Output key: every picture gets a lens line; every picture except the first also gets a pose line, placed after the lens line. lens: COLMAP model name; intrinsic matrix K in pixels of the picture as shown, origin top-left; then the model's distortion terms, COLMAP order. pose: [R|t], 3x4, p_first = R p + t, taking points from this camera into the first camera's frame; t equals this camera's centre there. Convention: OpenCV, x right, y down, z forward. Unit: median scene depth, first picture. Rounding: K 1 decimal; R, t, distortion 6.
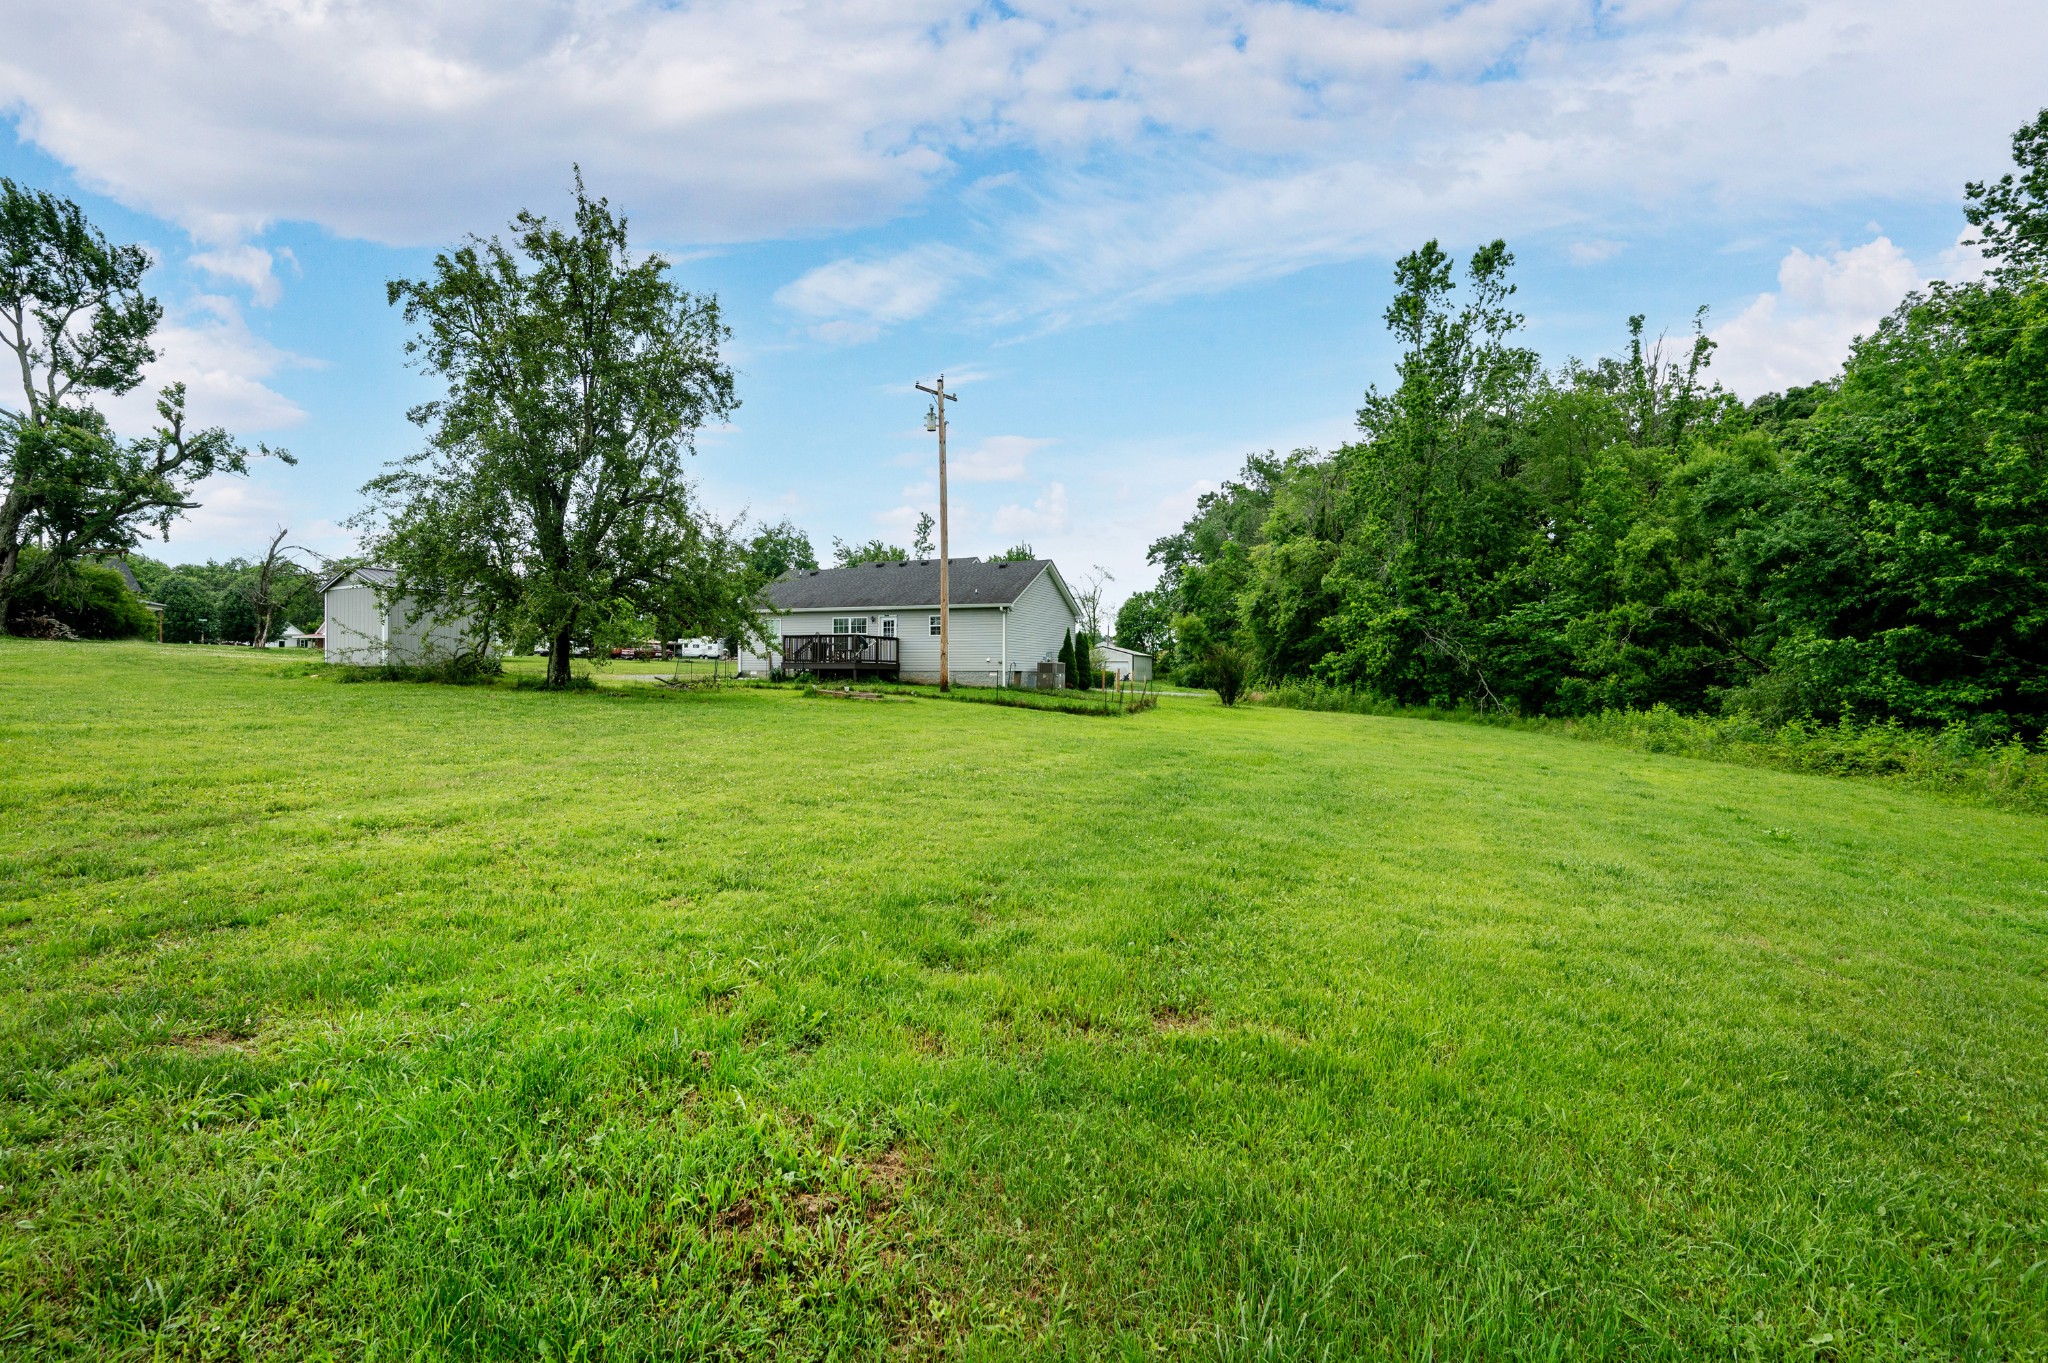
lens RADIAL K [[978.3, 0, 1023.7], [0, 978.3, 666.3], [0, 0, 1]] dist [0.001667, -0.000541]
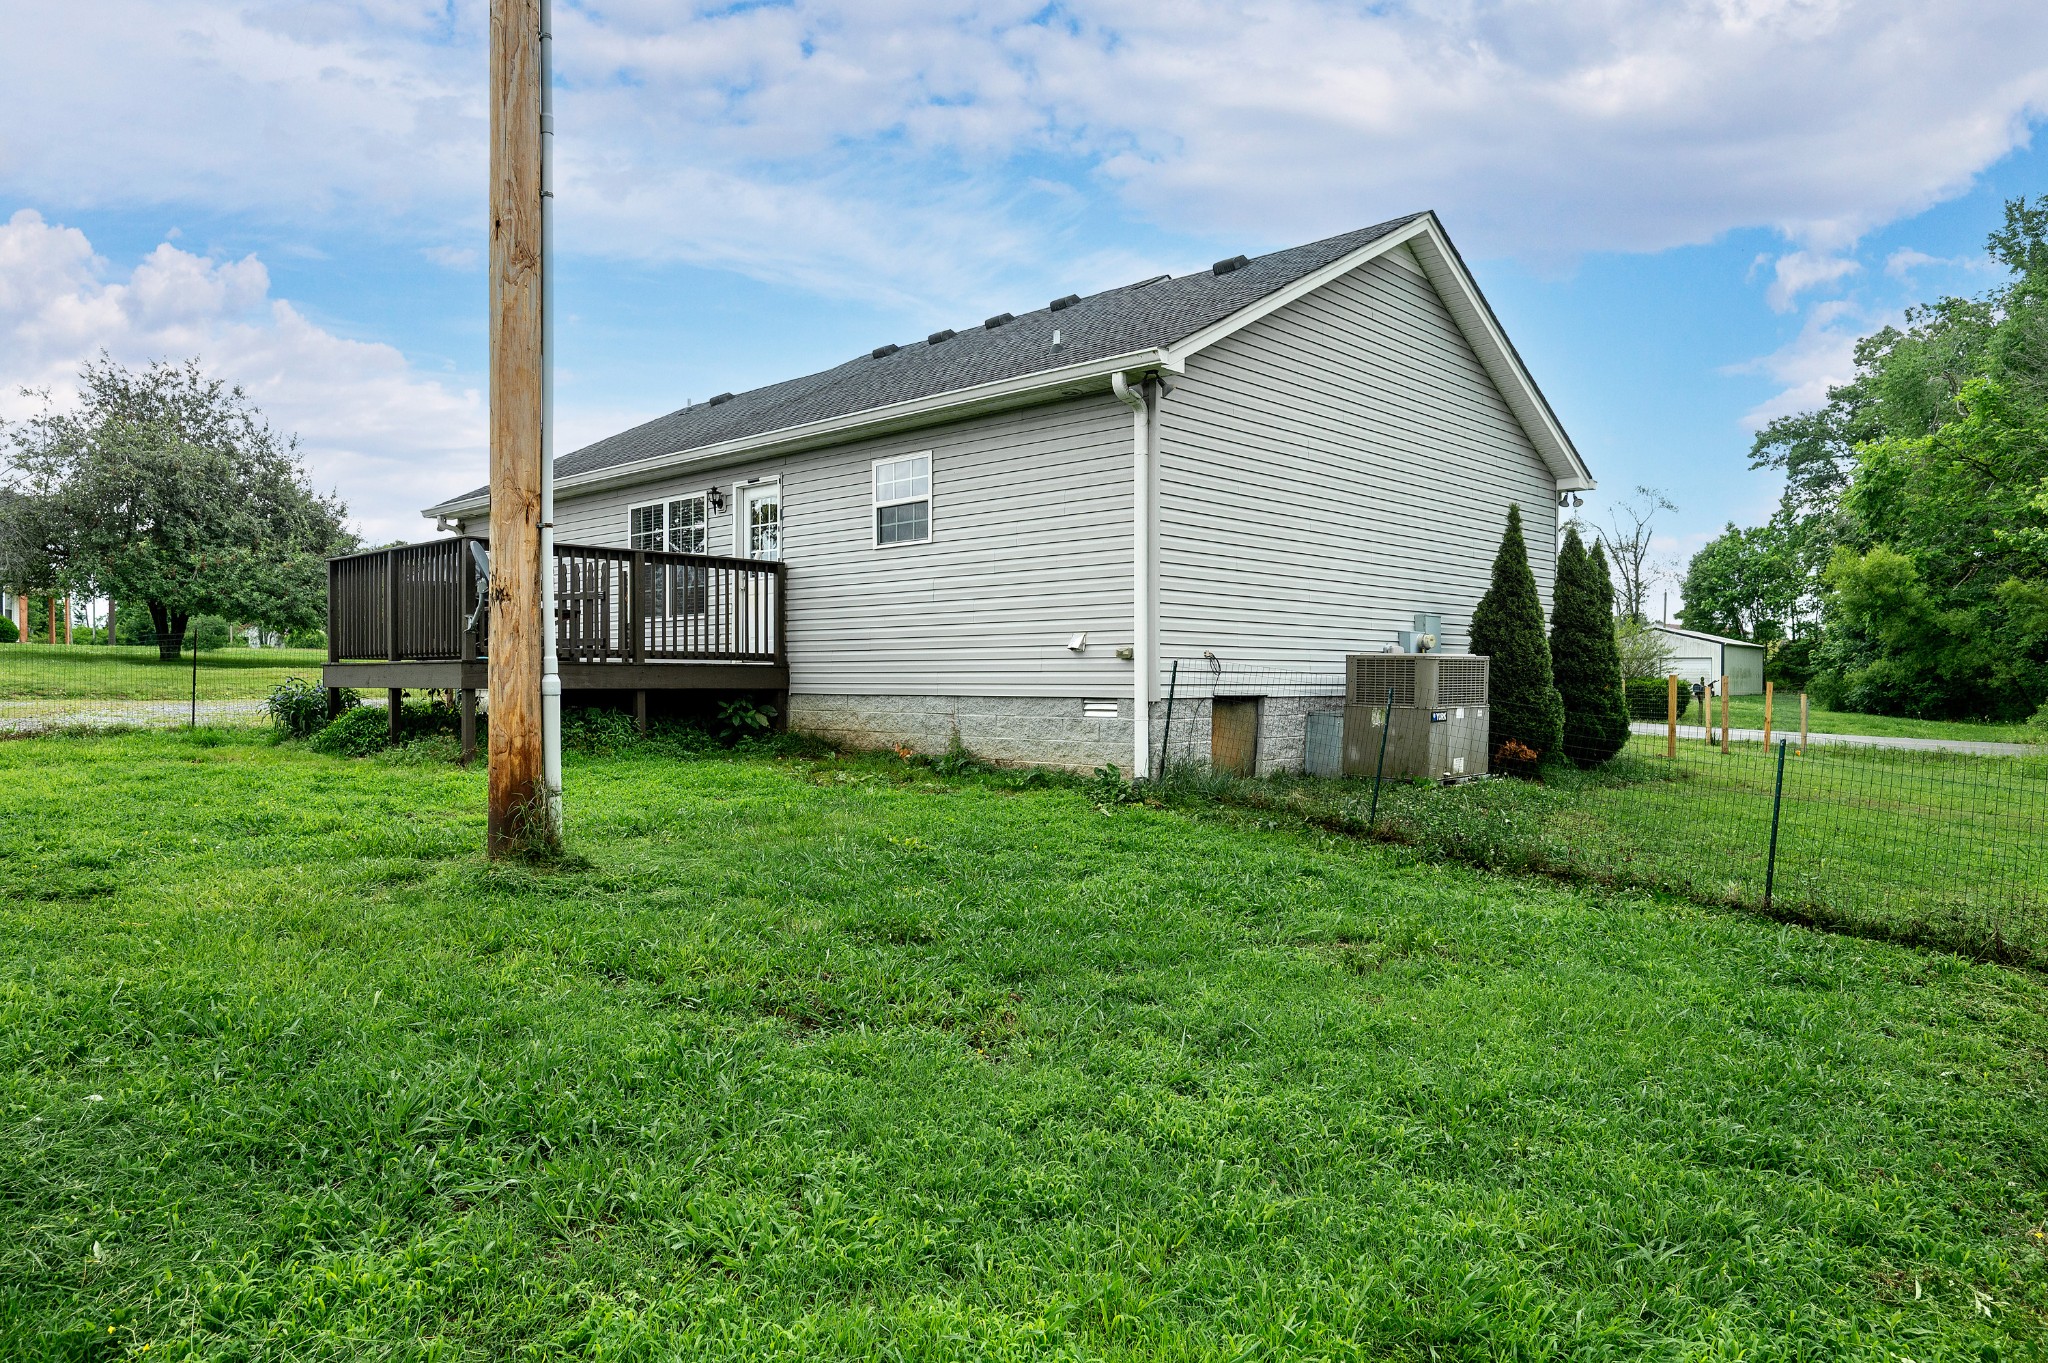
lens RADIAL K [[1354.8, 0, 1013.0], [0, 1354.8, 676.0], [0, 0, 1]] dist [-0.003669, -0.004027]
pose [[0.935281, -0.006067, -0.353855, 0.021179], [0.007497, 0.999968, 0.002671, -0.000222], [0.353827, -0.005151, 0.935297, 0.291507]]
